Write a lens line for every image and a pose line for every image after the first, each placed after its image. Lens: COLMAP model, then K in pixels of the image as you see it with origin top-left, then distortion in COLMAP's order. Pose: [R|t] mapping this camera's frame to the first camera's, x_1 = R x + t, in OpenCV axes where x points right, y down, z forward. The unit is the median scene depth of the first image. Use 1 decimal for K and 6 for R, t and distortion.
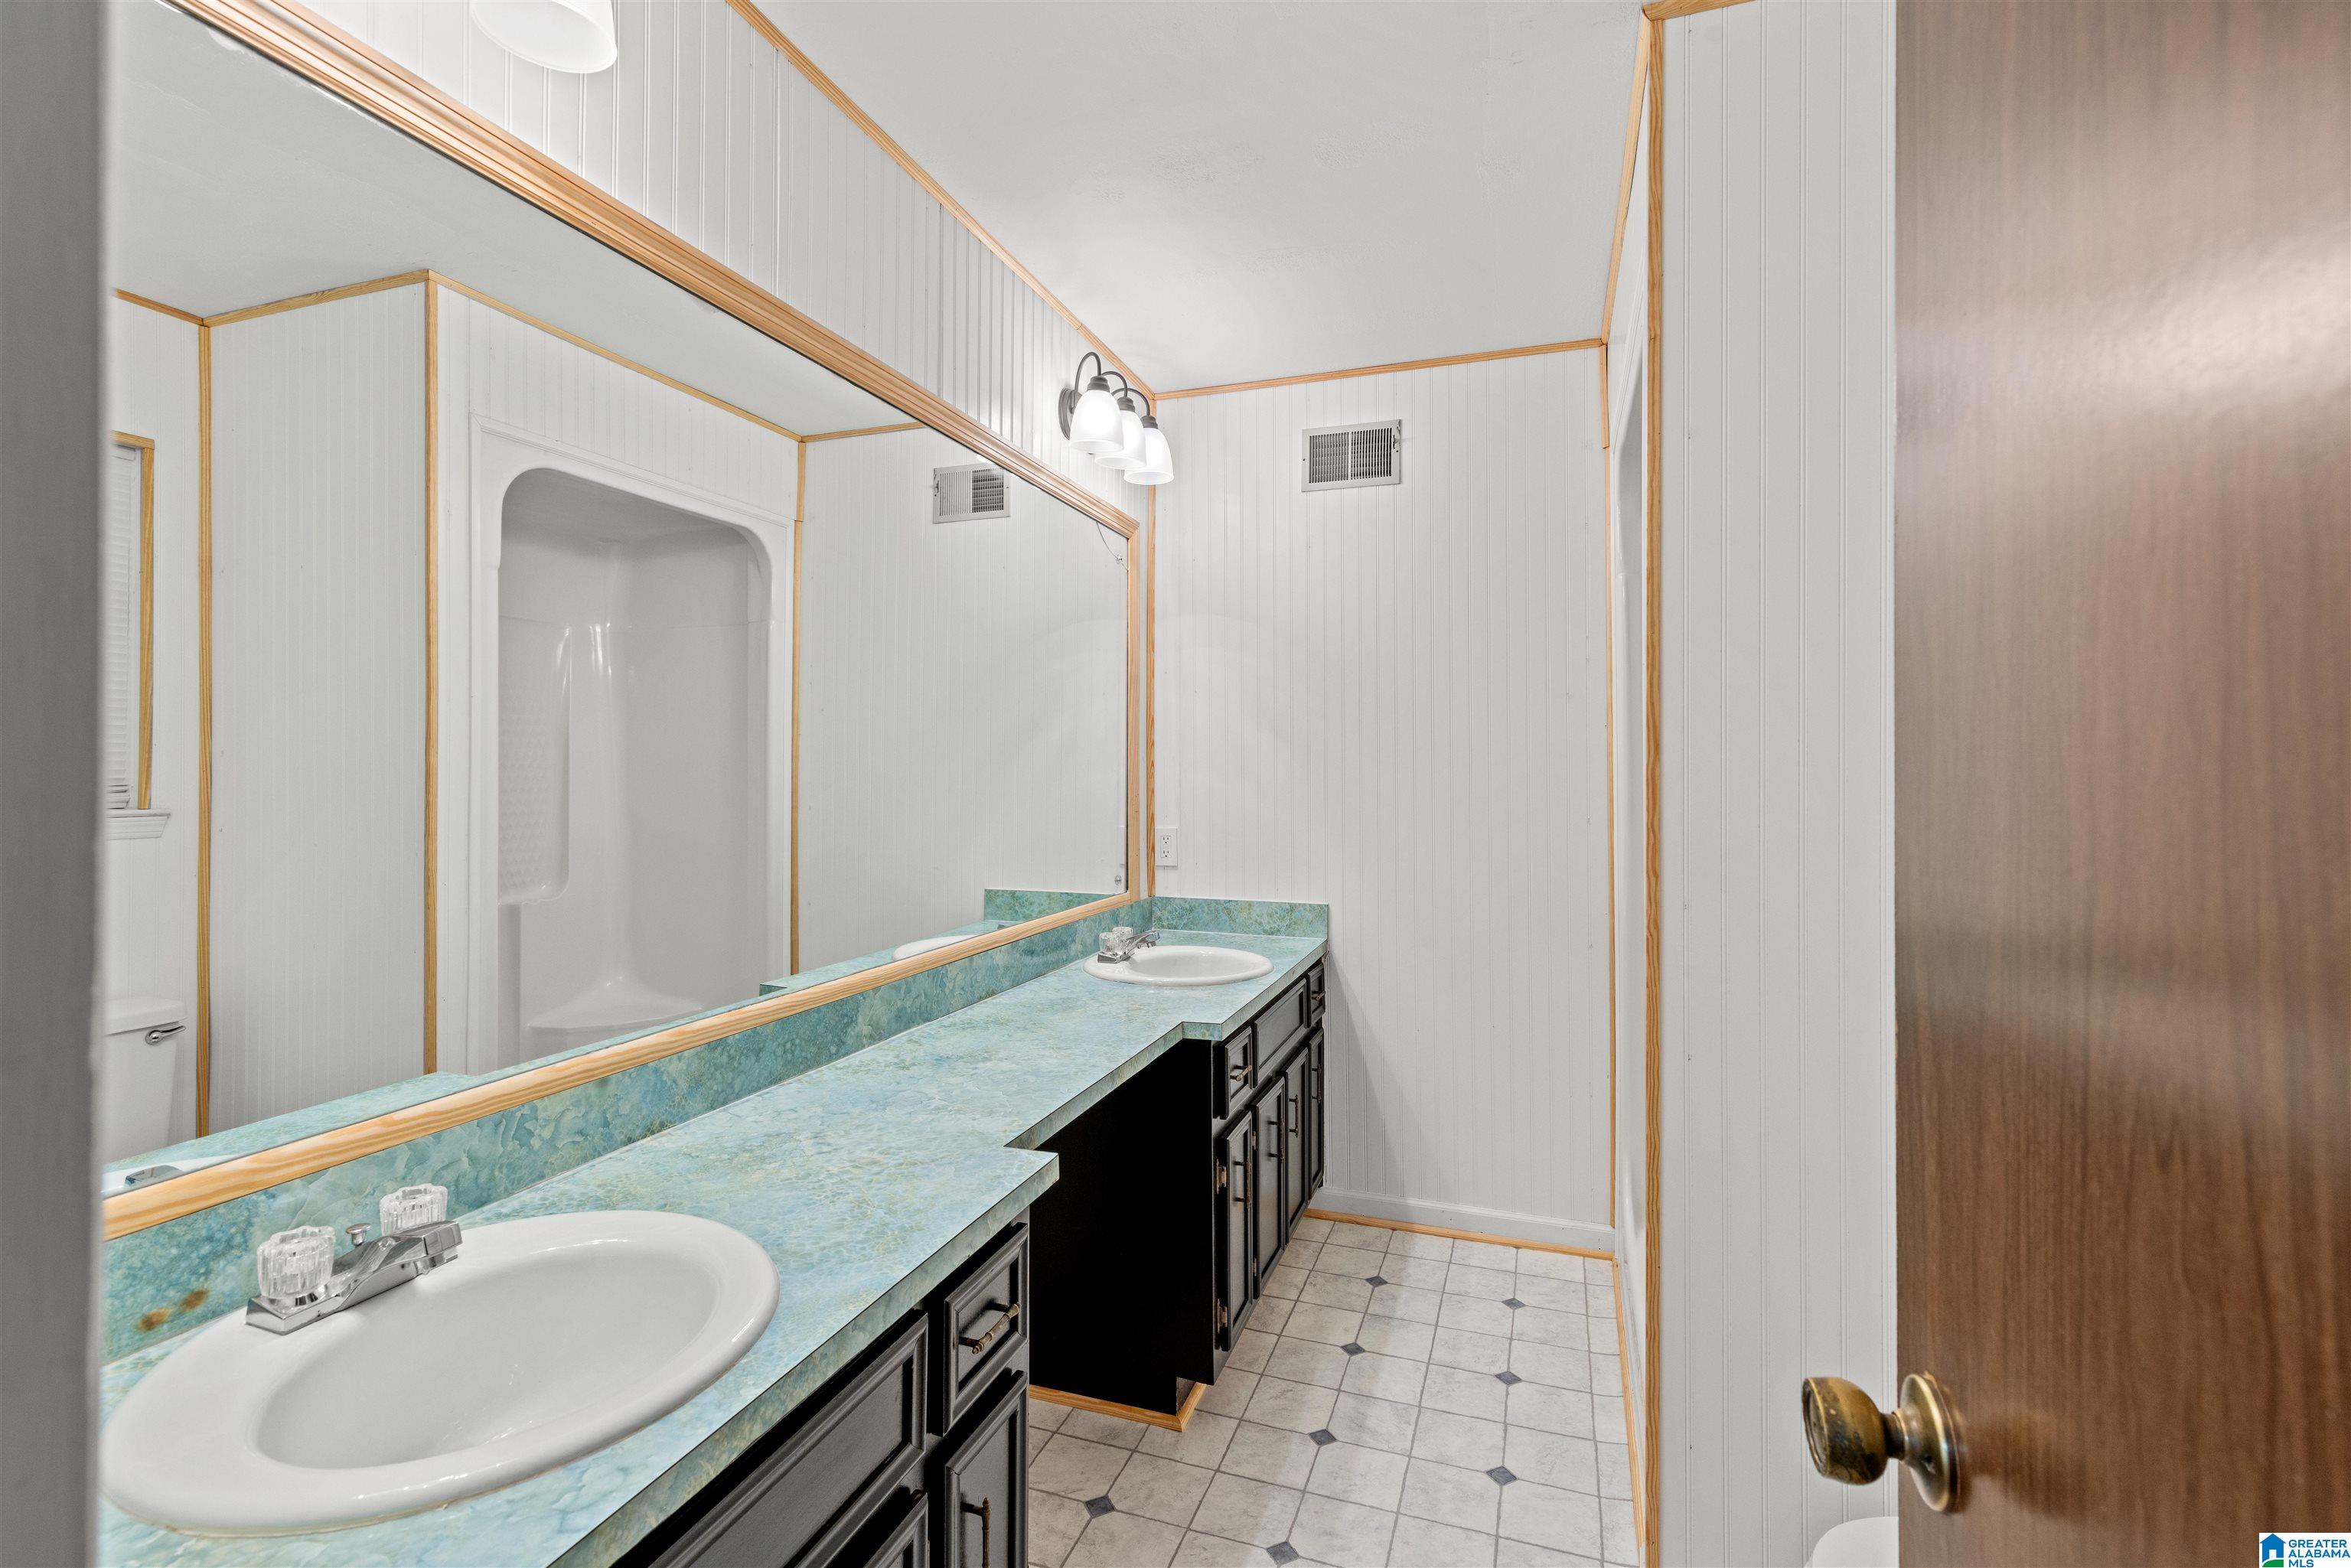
lens RADIAL K [[1057.3, 0, 1177.8], [0, 1057.3, 782.4], [0, 0, 1]] dist [0.001246, 0.000485]
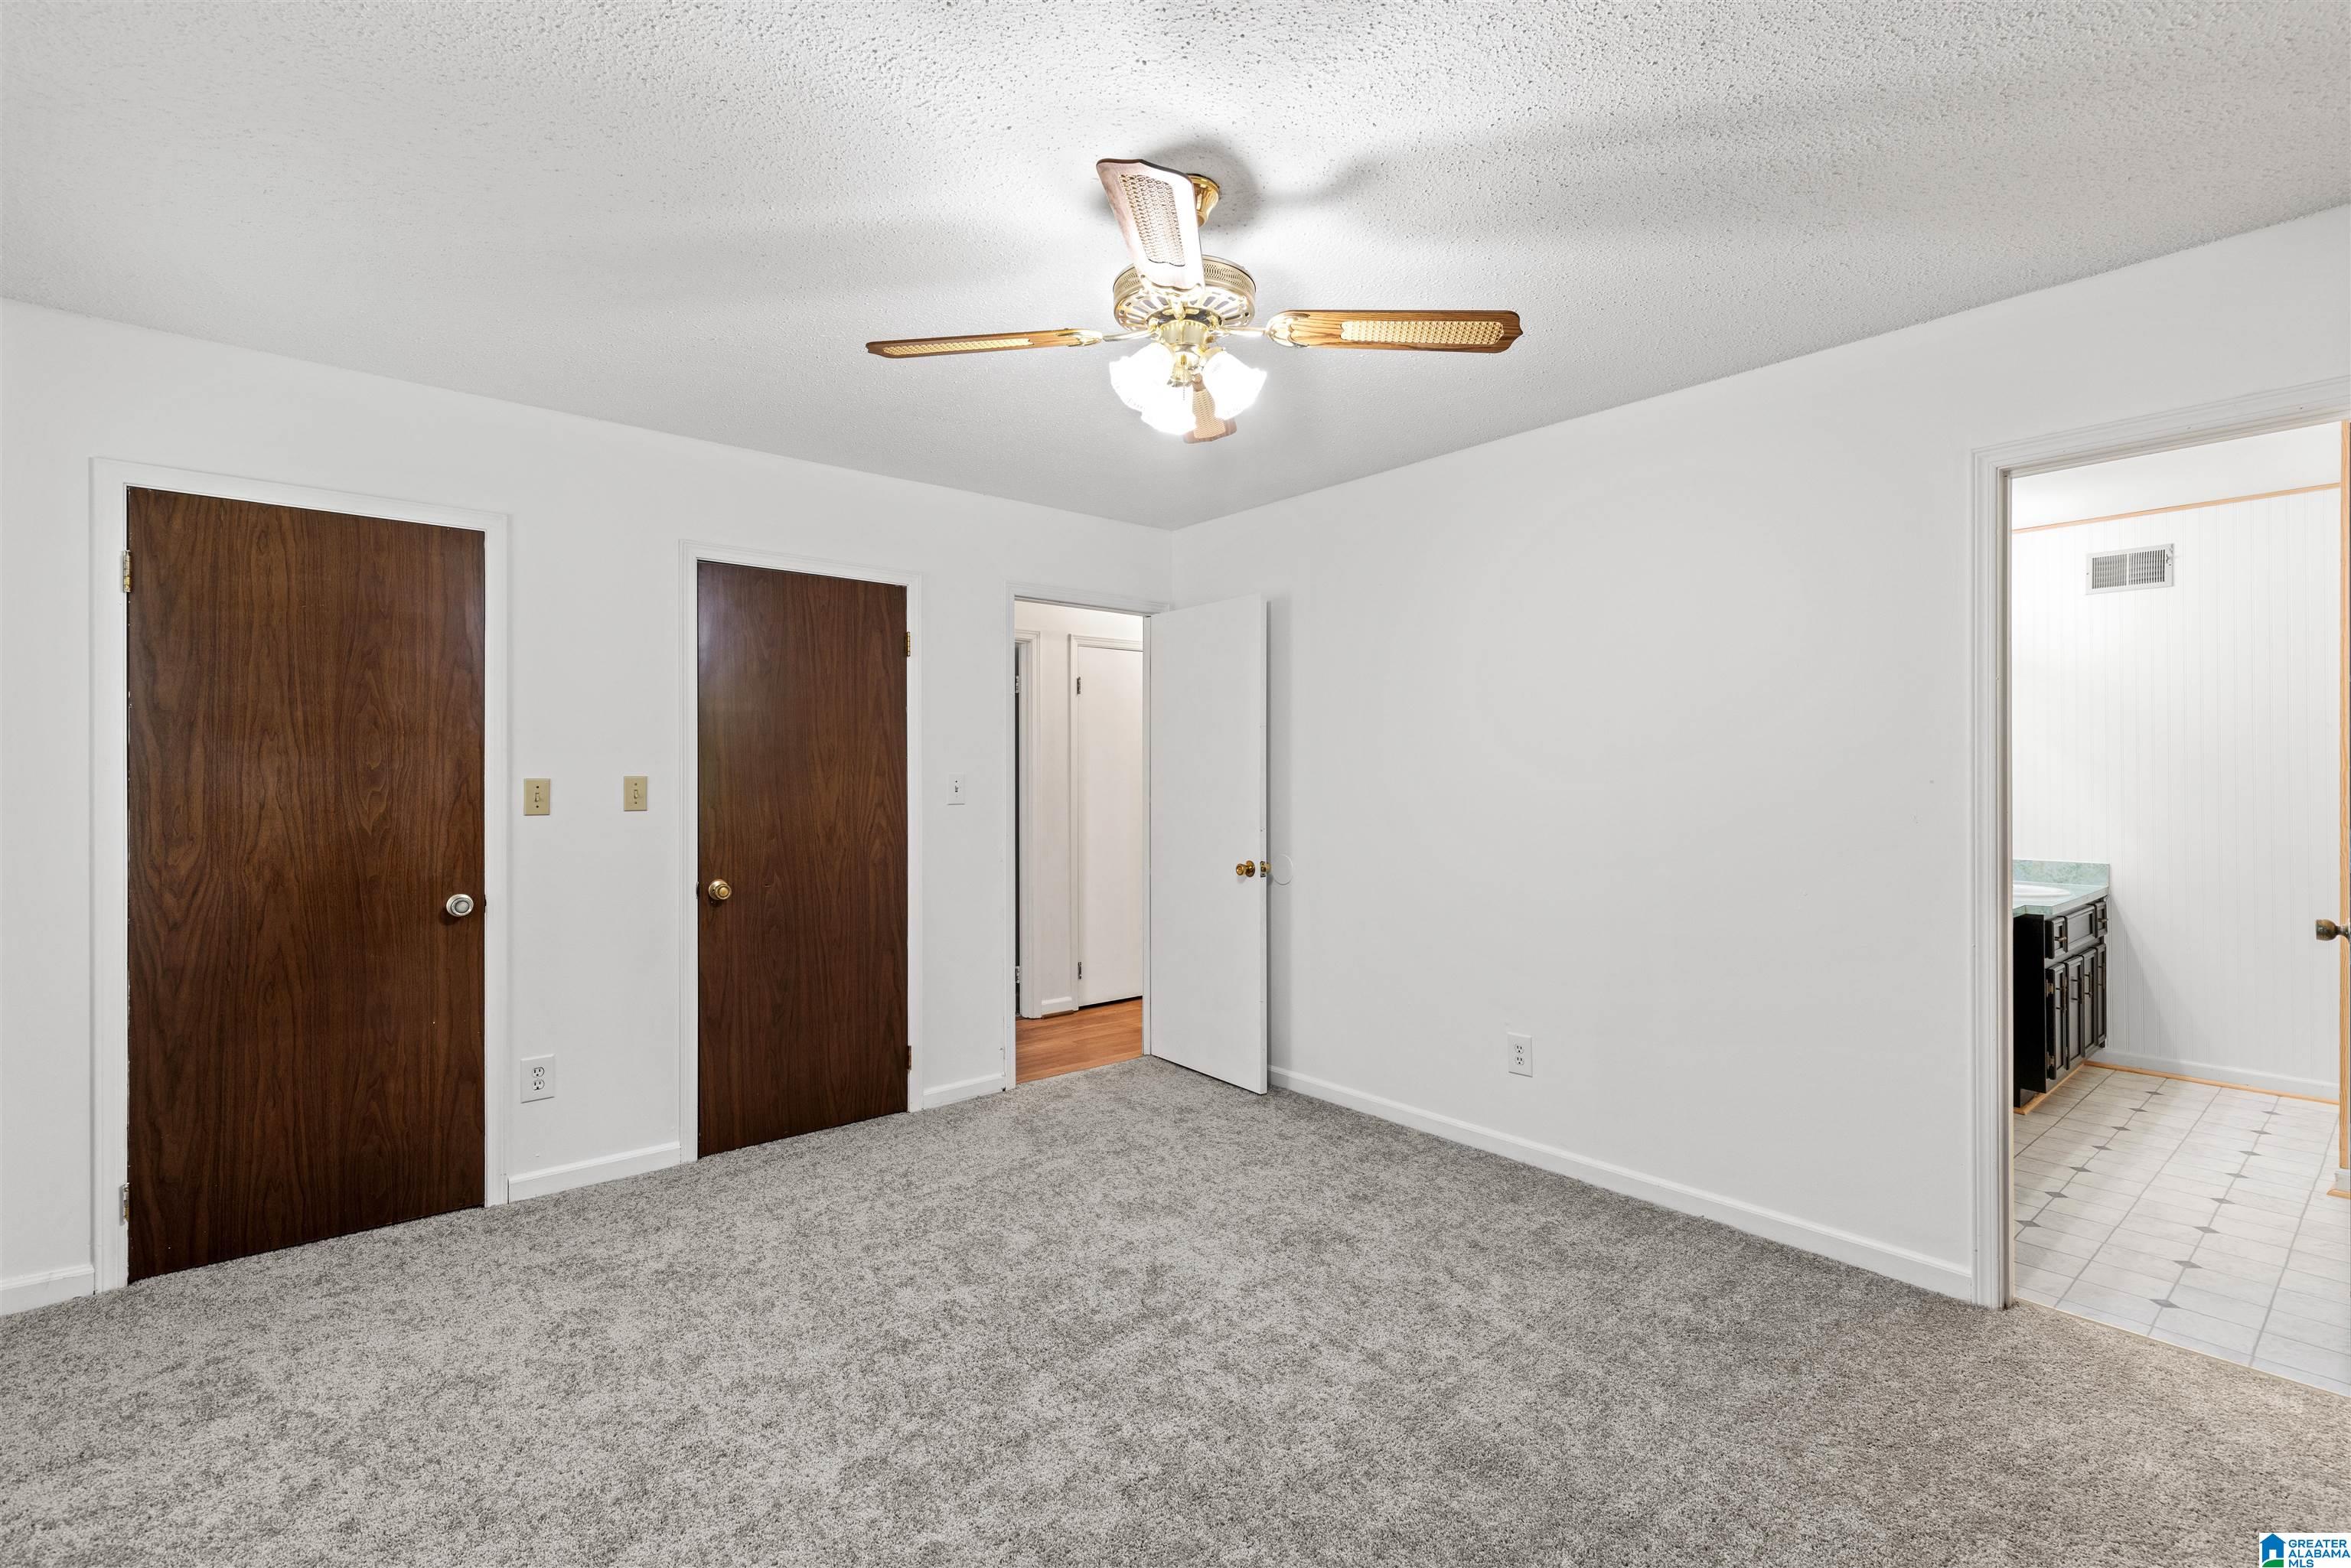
lens RADIAL K [[1057.3, 0, 1162.6], [0, 1057.3, 788.2], [0, 0, 1]] dist [0.001246, 0.000485]
pose [[0.855352, 0.000795, -0.518046, -0.244410], [-0.000694, 1.000000, 0.000389, 0.005865], [0.518046, 0.000027, 0.855353, -1.058498]]
